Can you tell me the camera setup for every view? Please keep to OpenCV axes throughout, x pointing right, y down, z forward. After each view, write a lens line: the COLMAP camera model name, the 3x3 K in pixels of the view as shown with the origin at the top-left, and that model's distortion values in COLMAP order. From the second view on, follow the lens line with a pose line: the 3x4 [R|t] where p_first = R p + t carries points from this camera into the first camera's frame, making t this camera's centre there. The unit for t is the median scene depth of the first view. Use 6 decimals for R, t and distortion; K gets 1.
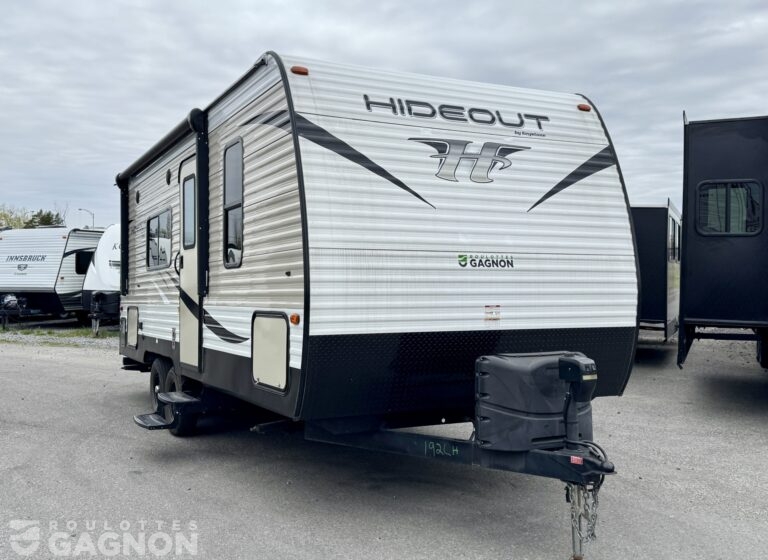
lens RADIAL K [[794.5, 0, 379.5], [0, 794.5, 264.0], [0, 0, 1]] dist [0.064083, 0.000000]
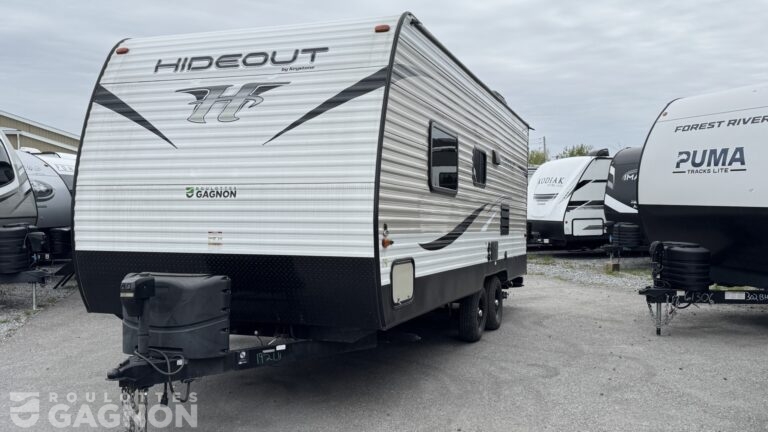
lens RADIAL K [[723.7, 0, 387.7], [0, 723.7, 222.2], [0, 0, 1]] dist [0.001828, 0.000000]
pose [[0.703073, 0.010960, -0.711033, 1.022900], [0.015858, 0.999391, 0.031085, 0.010648], [0.710940, -0.033131, 0.702471, 0.448366]]
